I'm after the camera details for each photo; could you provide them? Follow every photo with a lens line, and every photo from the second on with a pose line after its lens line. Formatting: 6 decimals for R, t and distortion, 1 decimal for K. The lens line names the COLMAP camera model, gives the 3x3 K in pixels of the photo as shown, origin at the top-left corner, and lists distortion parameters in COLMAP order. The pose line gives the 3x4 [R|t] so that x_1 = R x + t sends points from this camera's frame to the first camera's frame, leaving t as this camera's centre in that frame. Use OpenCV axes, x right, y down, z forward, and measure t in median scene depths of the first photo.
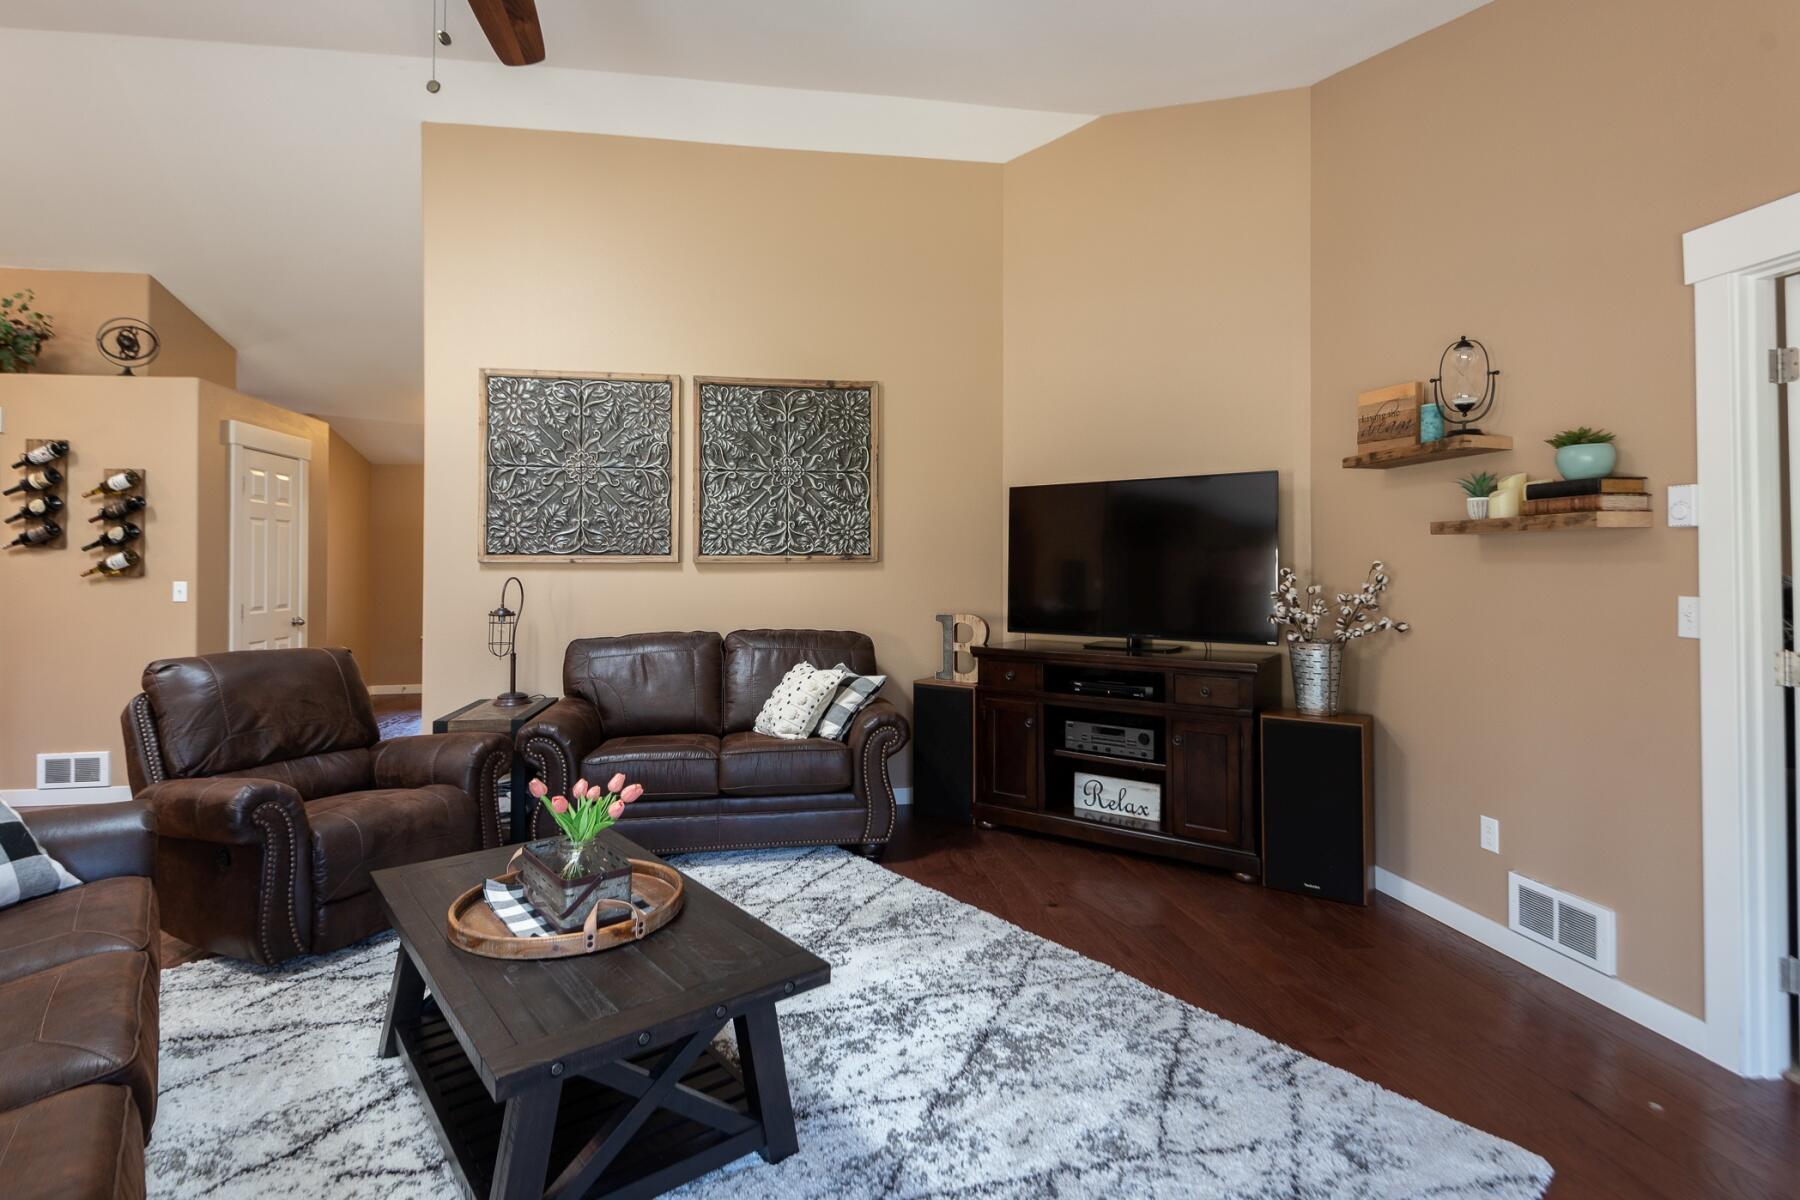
lens RADIAL K [[902.2, 0, 863.7], [0, 902.2, 571.9], [0, 0, 1]] dist [0.000447, -0.001167]
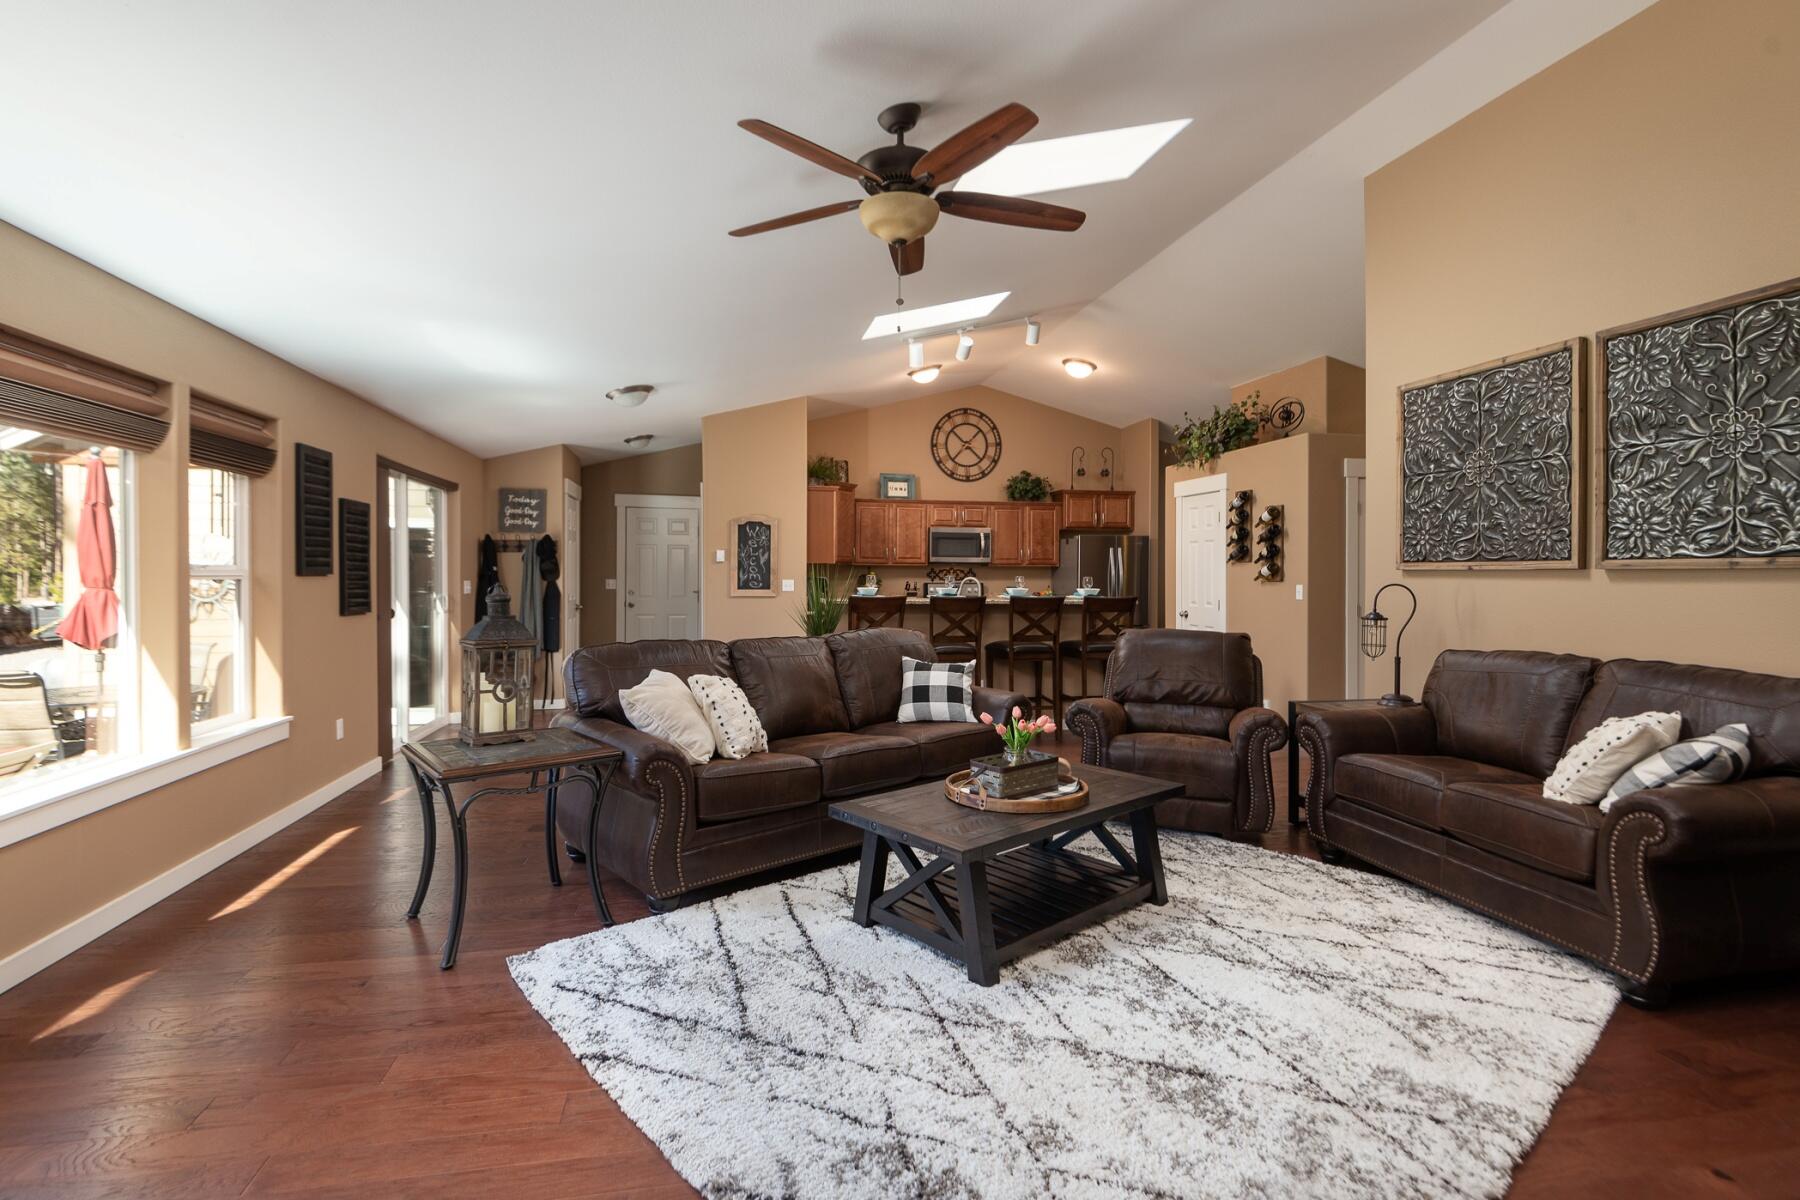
lens RADIAL K [[902.2, 0, 898.6], [0, 902.2, 595.3], [0, 0, 1]] dist [0.000447, -0.001167]
pose [[0.016173, 0.023945, -0.999582, 0.615236], [0.000252, 0.999713, 0.023952, -0.006058], [0.999869, -0.000639, 0.016162, 0.386068]]
